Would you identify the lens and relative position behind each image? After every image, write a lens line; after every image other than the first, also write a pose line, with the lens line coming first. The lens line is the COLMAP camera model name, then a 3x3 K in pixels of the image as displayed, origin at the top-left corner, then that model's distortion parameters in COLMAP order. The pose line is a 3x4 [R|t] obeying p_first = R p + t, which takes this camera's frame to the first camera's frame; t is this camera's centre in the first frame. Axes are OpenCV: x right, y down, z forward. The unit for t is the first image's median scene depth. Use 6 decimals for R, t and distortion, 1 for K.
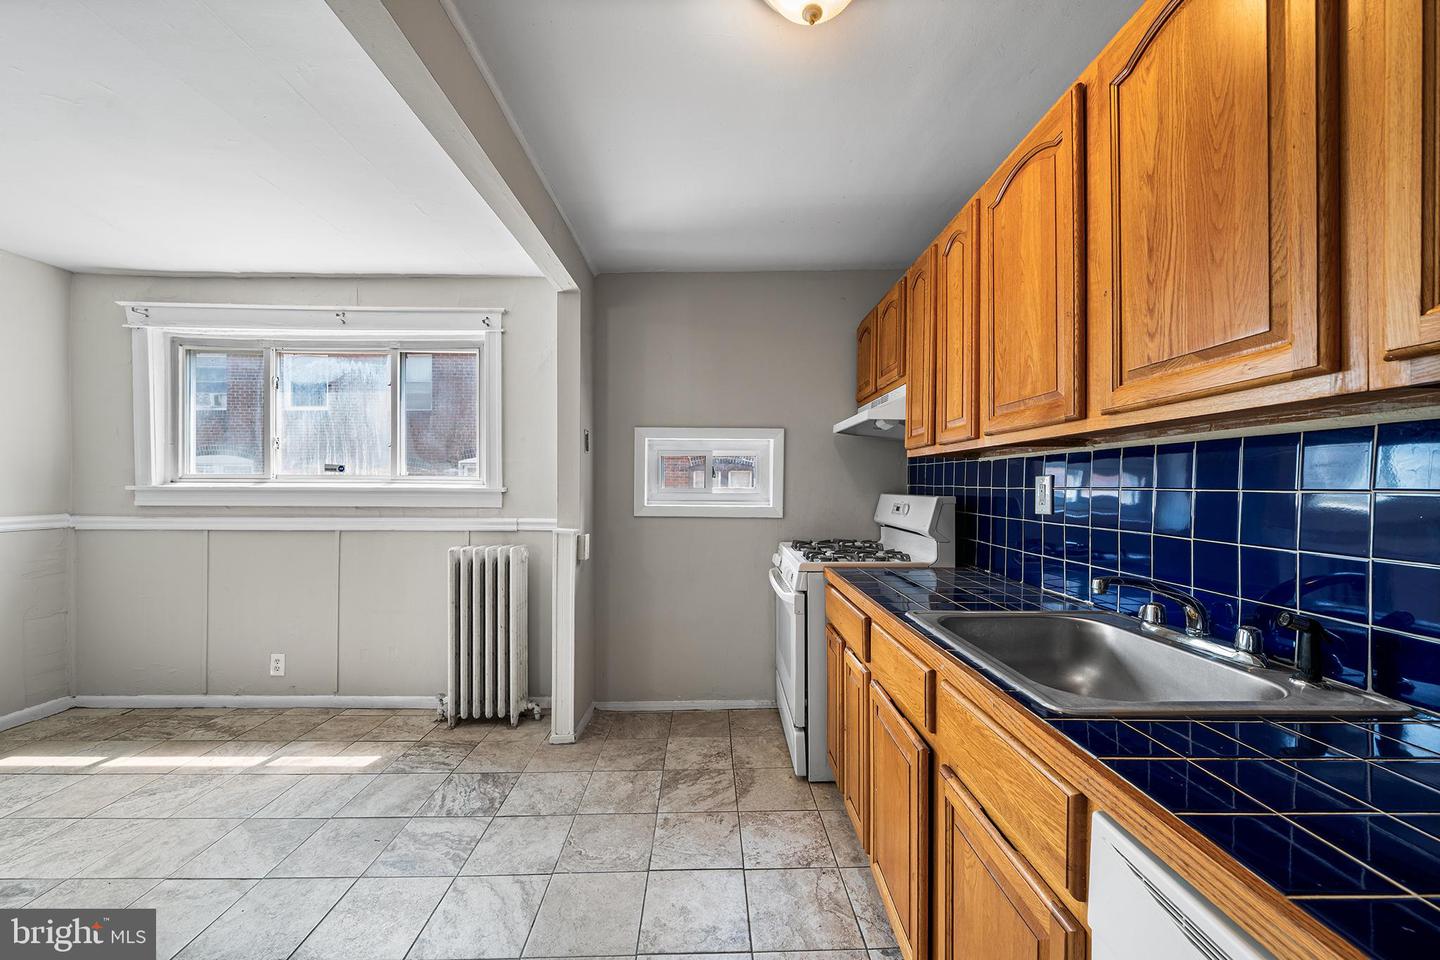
lens RADIAL K [[539.4, 0, 715.2], [0, 539.4, 490.3], [0, 0, 1]] dist [-0.001146, -0.000015]
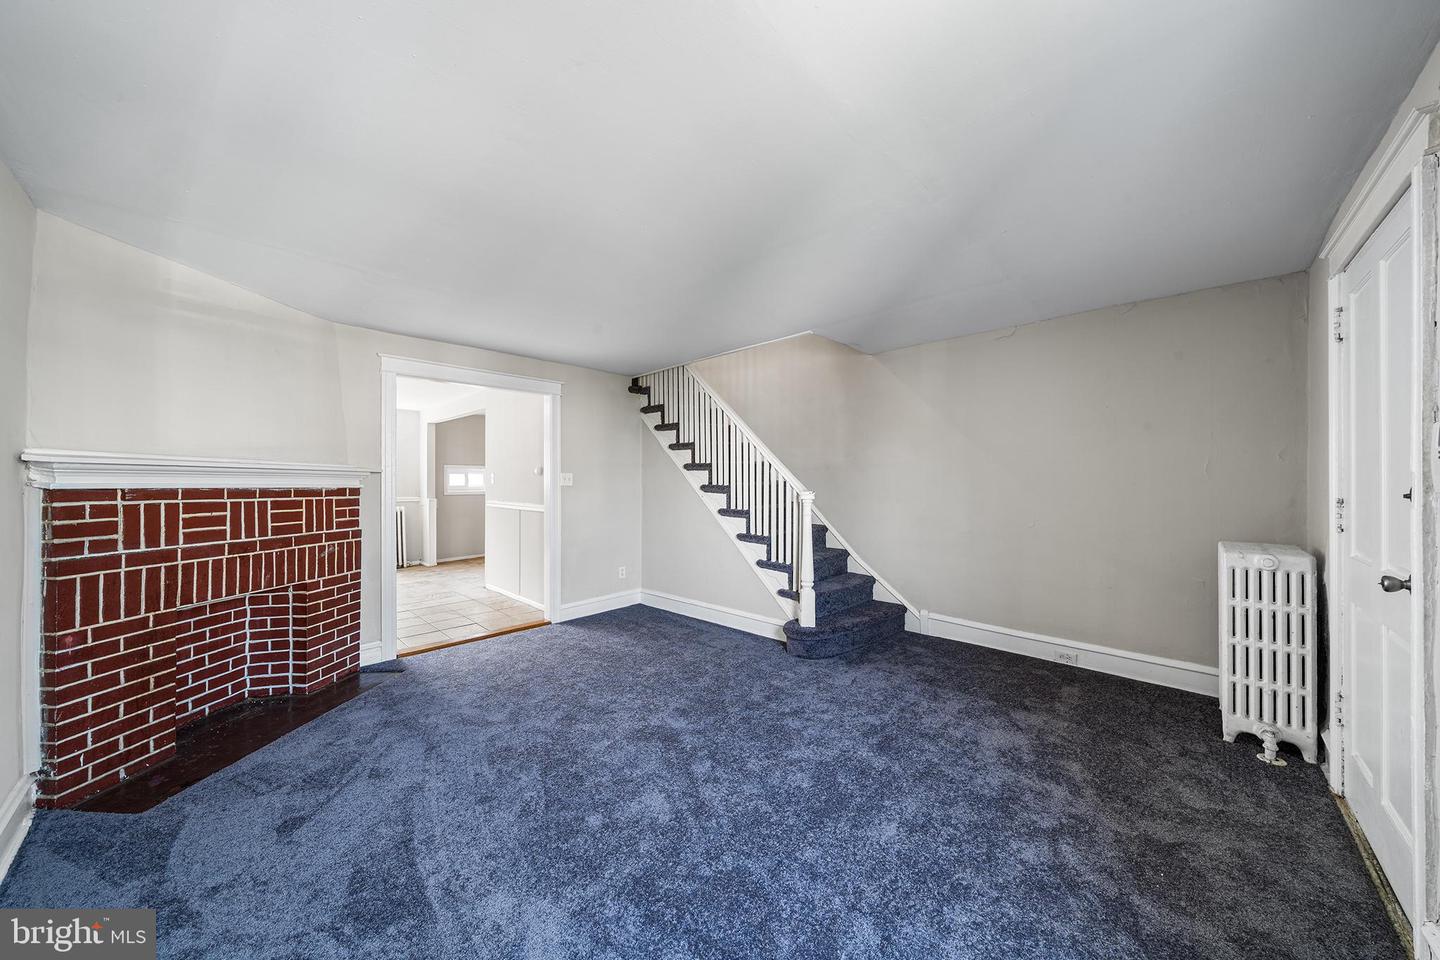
lens RADIAL K [[507.1, 0, 719.9], [0, 507.1, 473.7], [0, 0, 1]] dist [-0.002360, -0.000182]
pose [[0.684893, -0.004623, 0.728629, -1.134136], [0.016969, 0.999810, -0.009606, -0.016861], [-0.728446, 0.018943, 0.684841, -1.995253]]
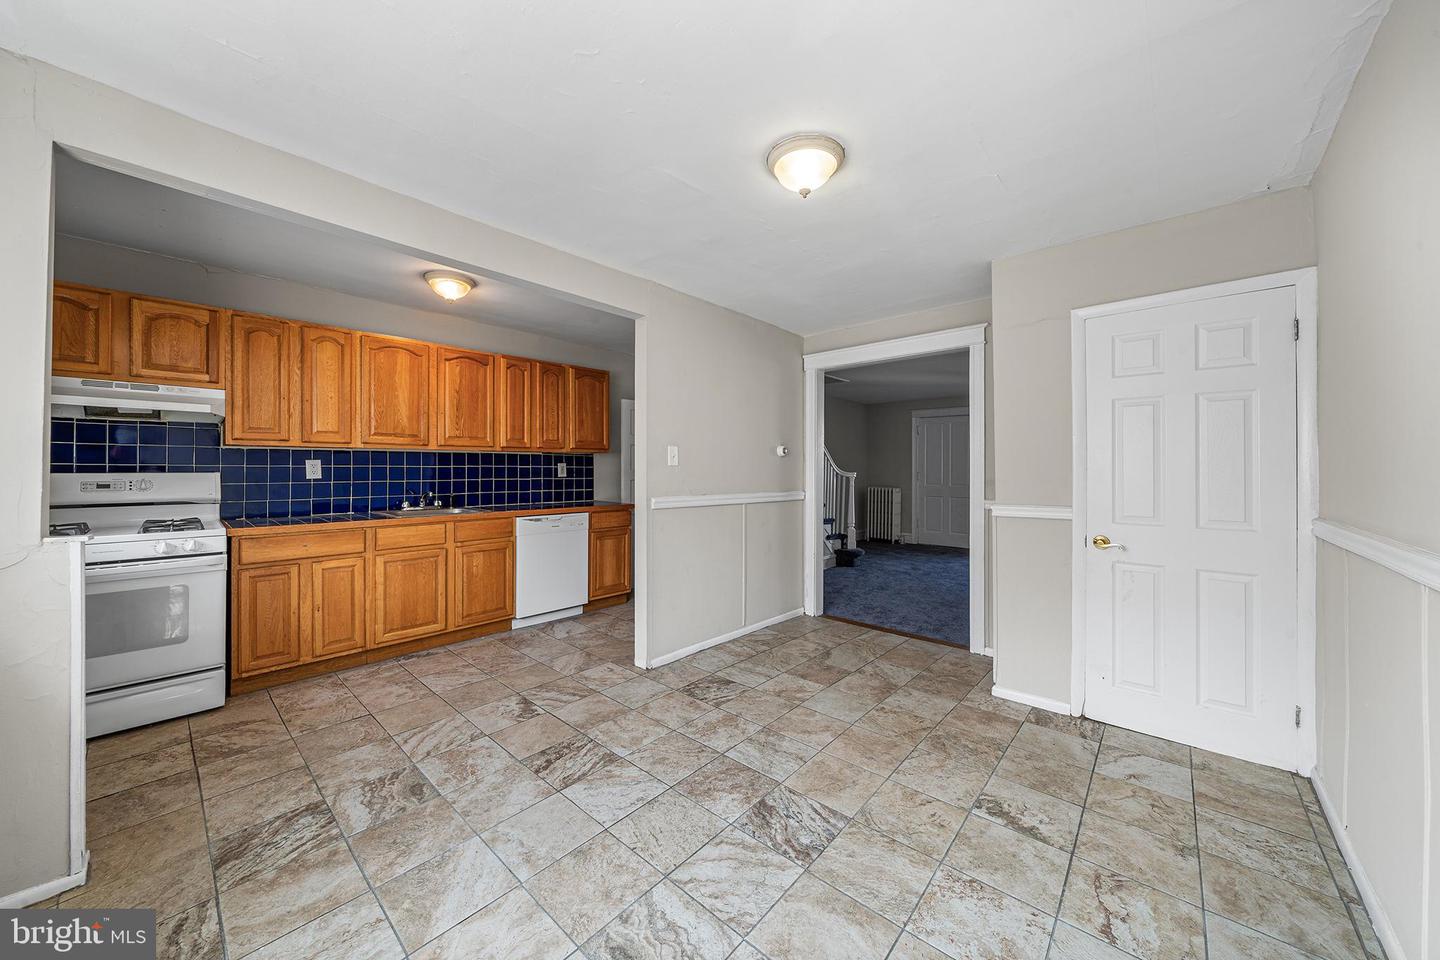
lens RADIAL K [[510.0, 0, 720.0], [0, 510.0, 467.9], [0, 0, 1]] dist [-0.002014, -0.000195]
pose [[-0.740368, -0.007704, 0.672158, -1.081062], [0.001995, 0.999905, 0.013658, -0.012018], [-0.672199, 0.011453, -0.740282, 0.819118]]
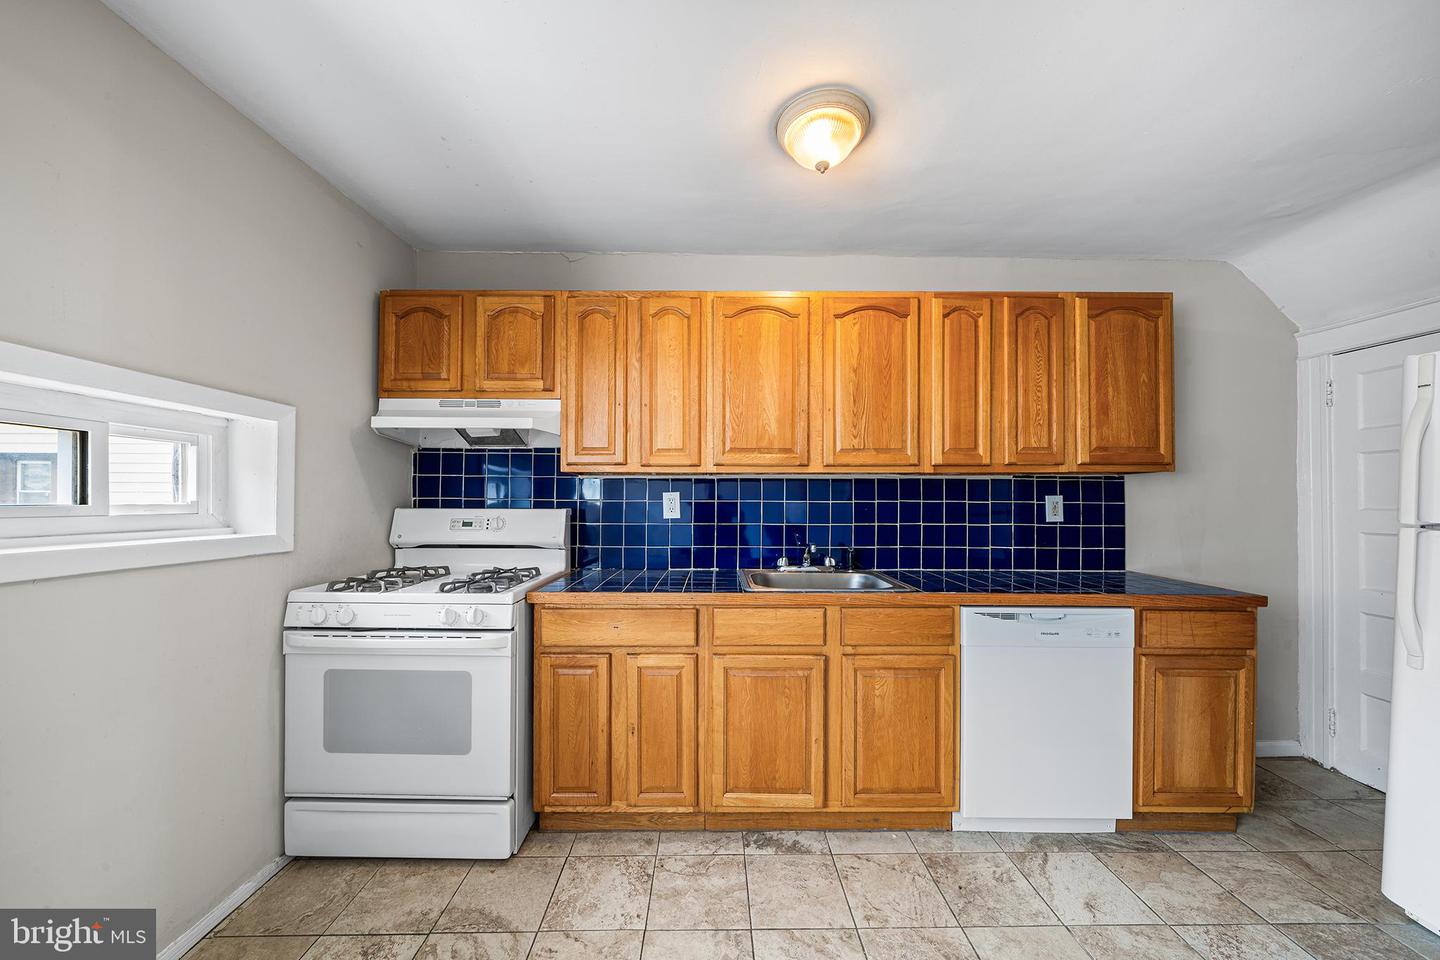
lens RADIAL K [[512.2, 0, 720.0], [0, 512.2, 498.4], [0, 0, 1]] dist [-0.001111, -0.000037]
pose [[-0.003204, 0.000092, 0.999995, -0.465236], [0.008611, 0.999963, -0.000064, -0.005826], [-0.999958, 0.008611, -0.003205, 0.511531]]
